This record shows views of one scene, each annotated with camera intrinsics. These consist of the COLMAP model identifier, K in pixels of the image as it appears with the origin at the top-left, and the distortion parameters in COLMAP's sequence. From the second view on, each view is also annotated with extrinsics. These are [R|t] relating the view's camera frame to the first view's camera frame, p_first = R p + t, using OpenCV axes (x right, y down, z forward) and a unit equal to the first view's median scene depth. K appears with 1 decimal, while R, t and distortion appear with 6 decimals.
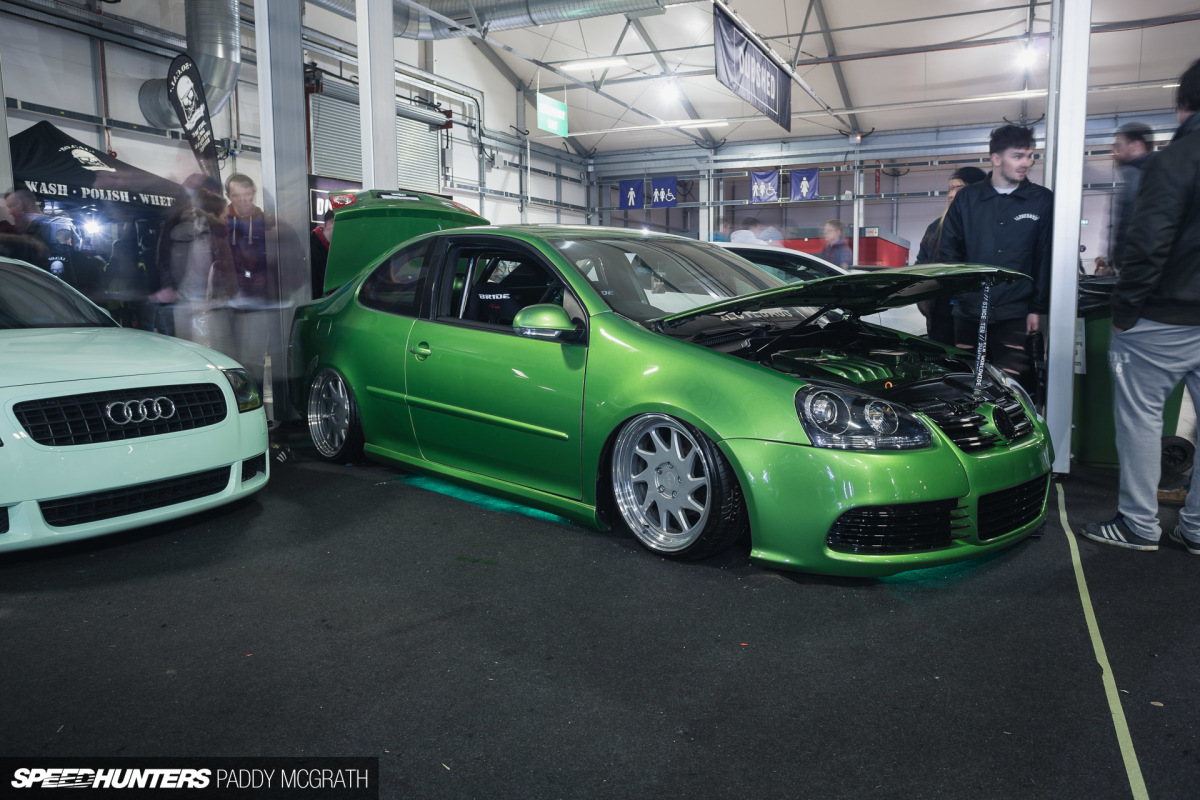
lens RADIAL K [[891.8, 0, 600.0], [0, 891.8, 400.0], [0, 0, 1]] dist [-0.001644, -0.000790]
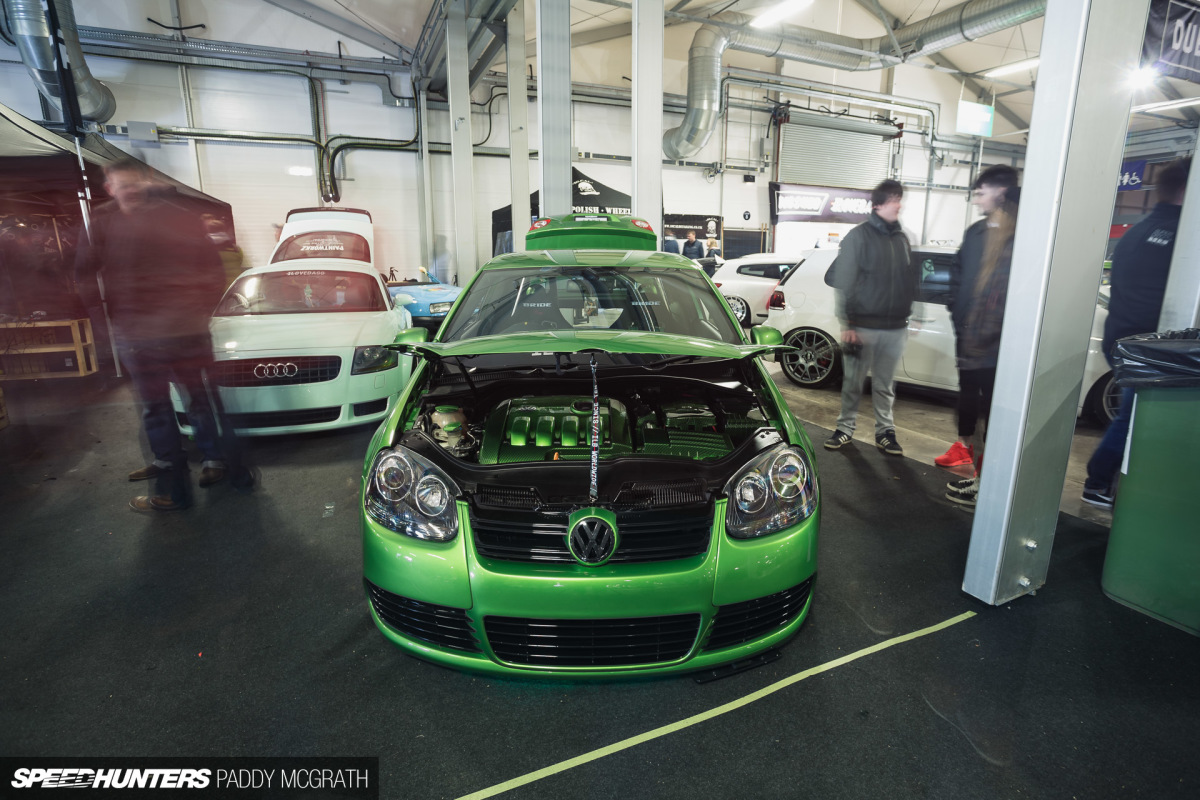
lens RADIAL K [[595.4, 0, 600.0], [0, 595.4, 400.0], [0, 0, 1]] dist [-0.086636, 0.035210]
pose [[0.747786, 0.161453, -0.644010, 0.098711], [-0.084423, 0.985231, 0.148969, -0.021581], [0.658550, -0.057028, 0.750373, 0.079446]]
